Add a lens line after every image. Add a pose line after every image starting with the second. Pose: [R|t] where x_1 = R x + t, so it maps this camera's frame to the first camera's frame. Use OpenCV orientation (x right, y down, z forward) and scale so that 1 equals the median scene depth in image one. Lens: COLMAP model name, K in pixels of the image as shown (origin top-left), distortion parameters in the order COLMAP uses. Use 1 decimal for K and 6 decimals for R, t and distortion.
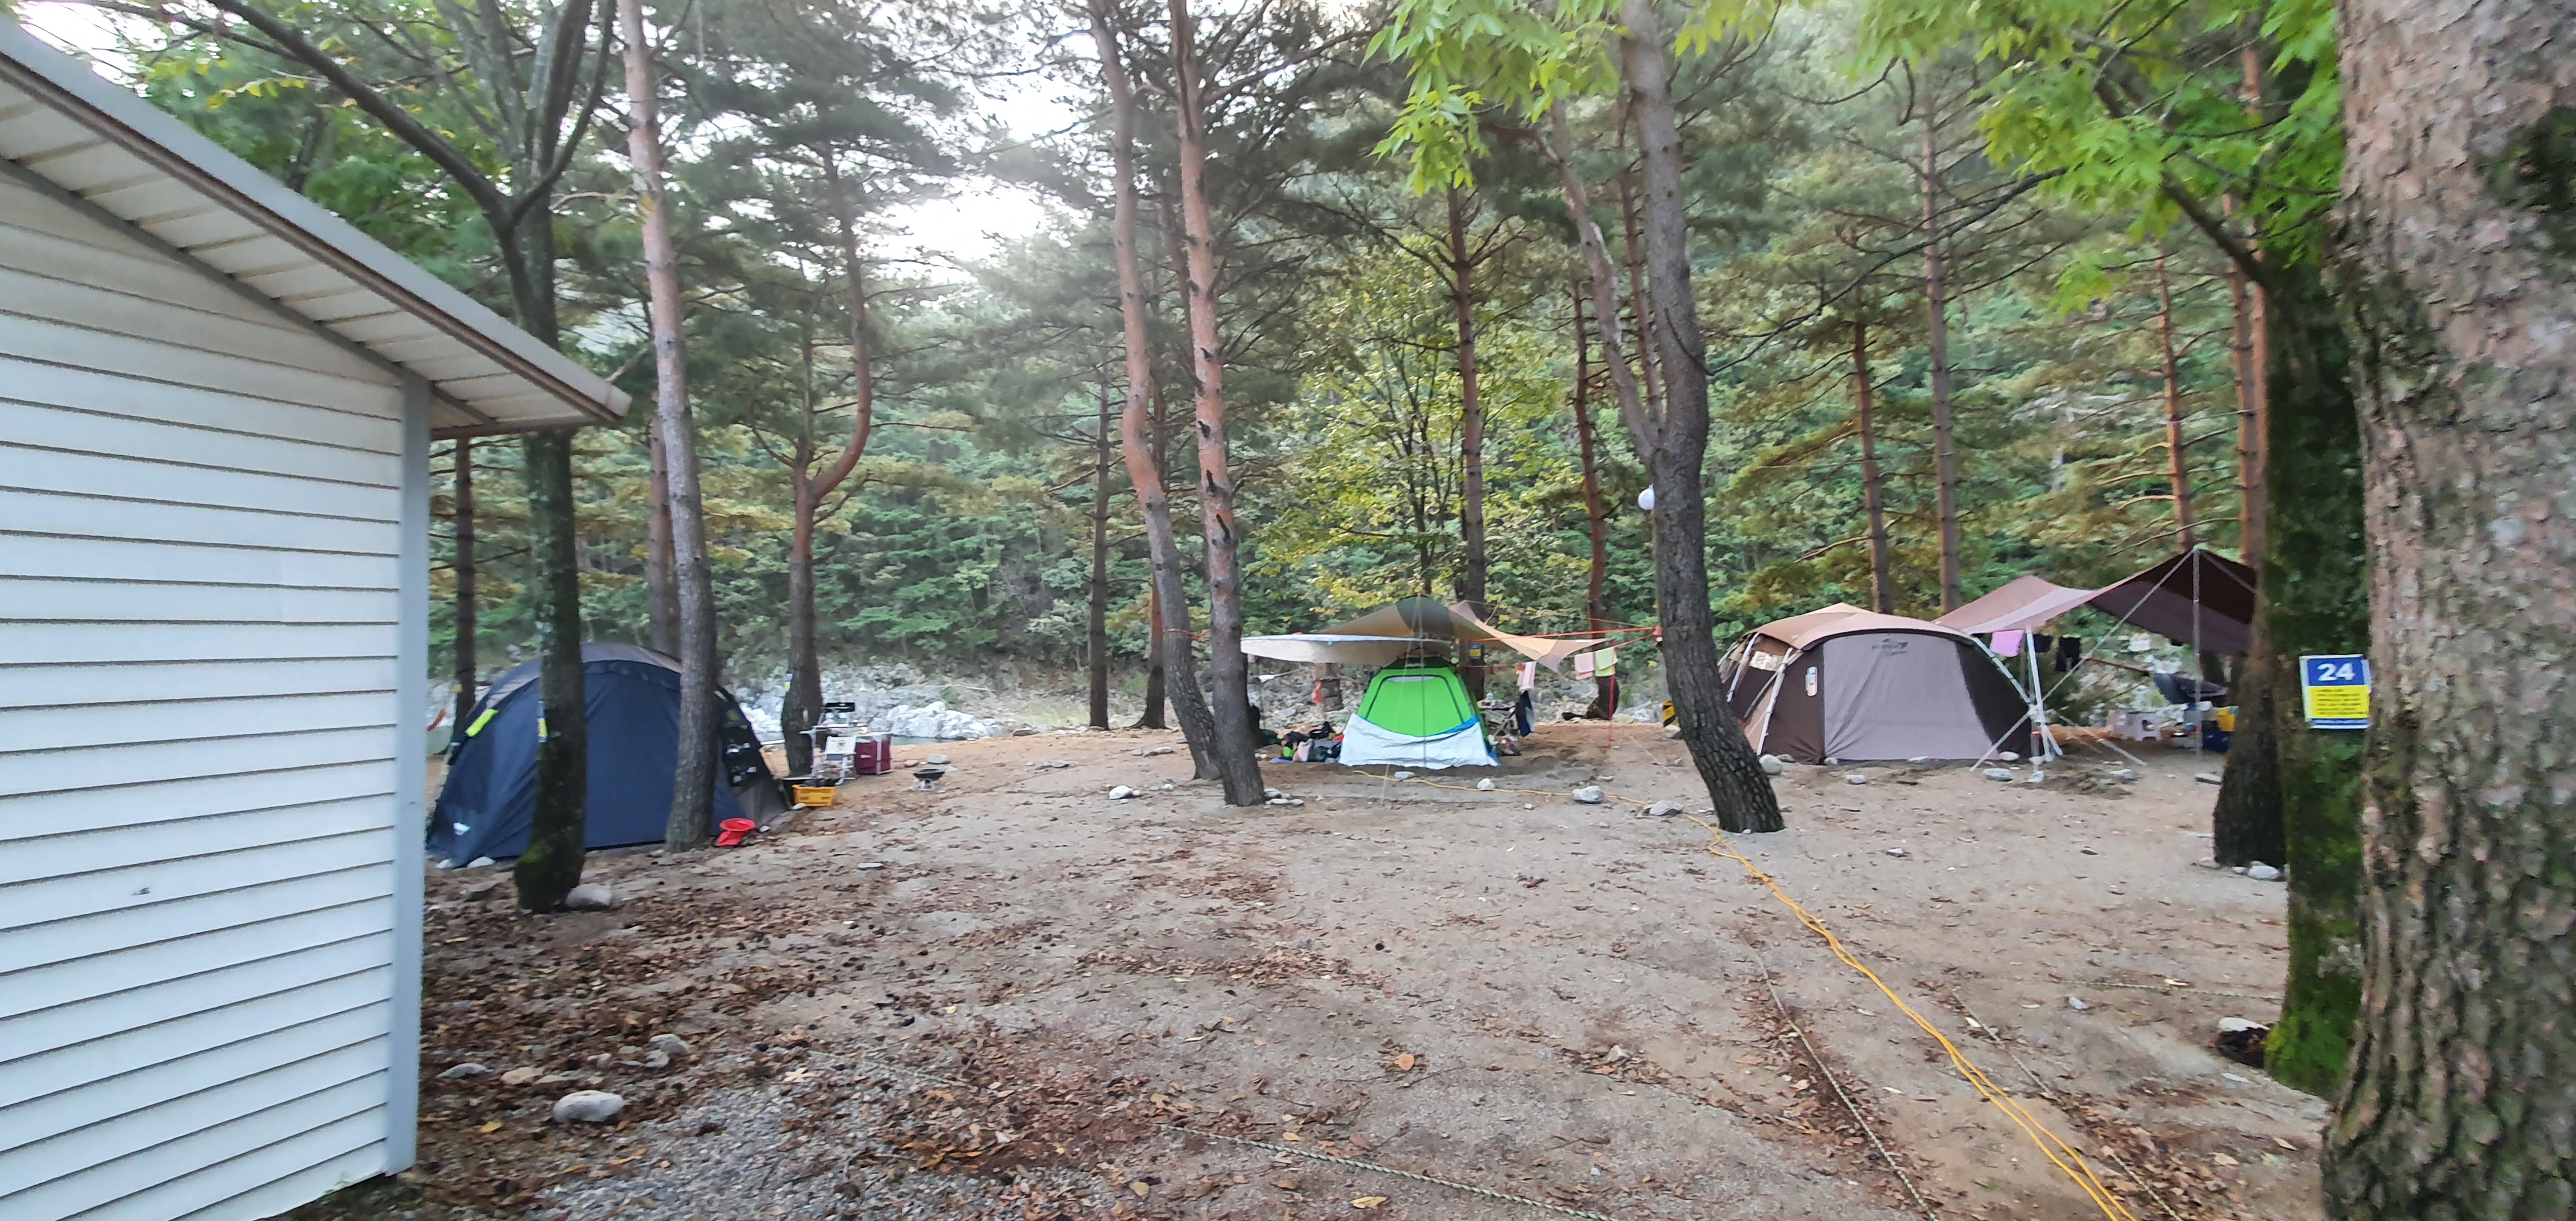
lens RADIAL K [[1001.2, 0, 1276.5], [0, 1001.2, 623.3], [0, 0, 1]] dist [0.001132, 0.000524]
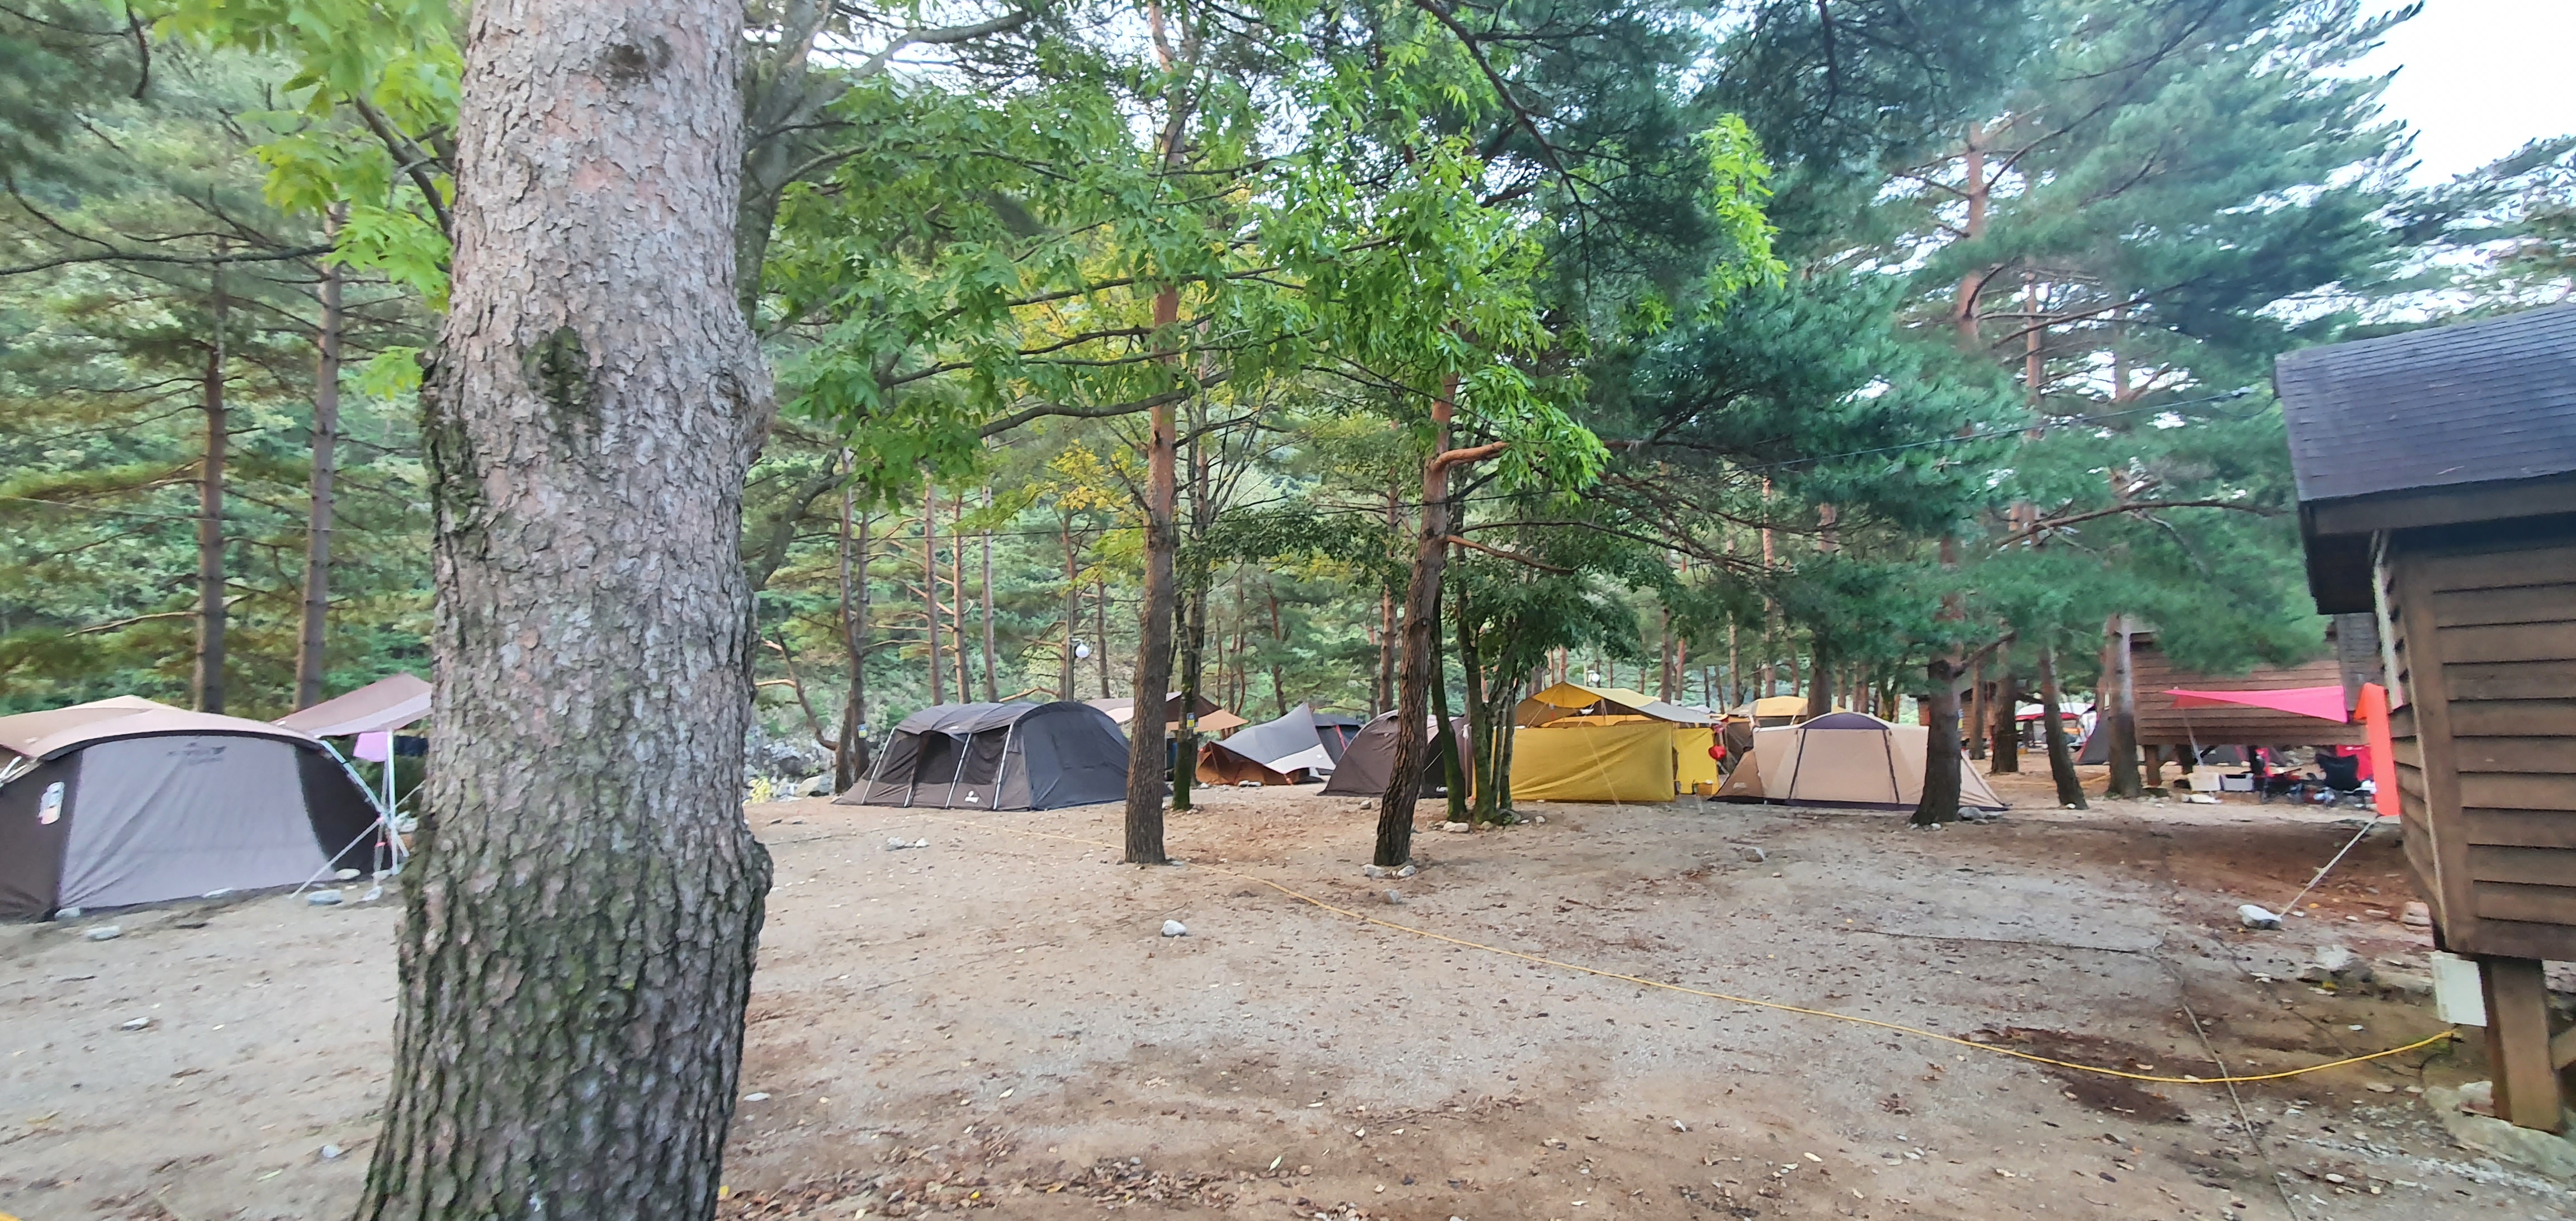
lens RADIAL K [[1001.2, 0, 1276.5], [0, 1001.2, 623.3], [0, 0, 1]] dist [0.001132, 0.000524]
pose [[0.264791, 0.106733, 0.958381, 0.311073], [-0.010825, 0.994122, -0.107723, -0.010902], [-0.964245, 0.018149, 0.264390, -0.181909]]
